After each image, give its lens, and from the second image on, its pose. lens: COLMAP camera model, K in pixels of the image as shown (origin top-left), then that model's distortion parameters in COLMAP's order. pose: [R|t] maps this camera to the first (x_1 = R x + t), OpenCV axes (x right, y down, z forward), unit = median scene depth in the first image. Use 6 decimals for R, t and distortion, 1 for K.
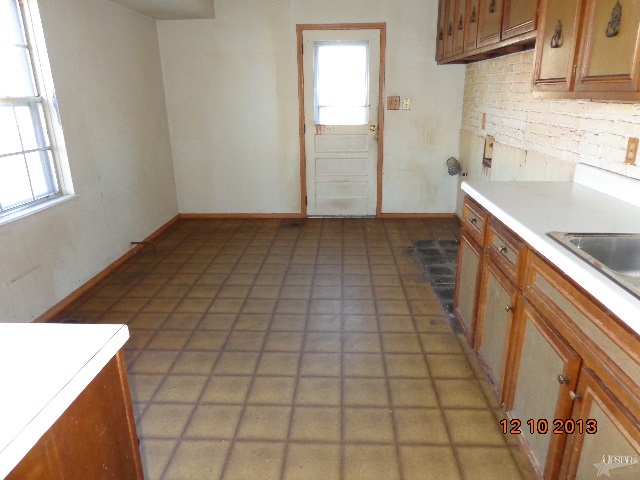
lens RADIAL K [[449.5, 0, 321.3], [0, 449.5, 239.4], [0, 0, 1]] dist [-0.004396, -0.001149]
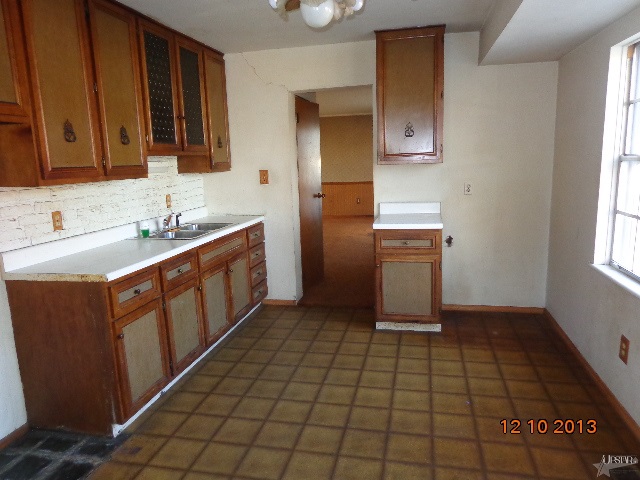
lens RADIAL K [[449.5, 0, 320.8], [0, 449.5, 240.7], [0, 0, 1]] dist [-0.004396, -0.001149]
pose [[-0.983662, 0.015057, 0.179396, -0.283809], [0.098168, 0.880168, 0.464400, -0.603393], [-0.150906, 0.474424, -0.867266, 1.807206]]
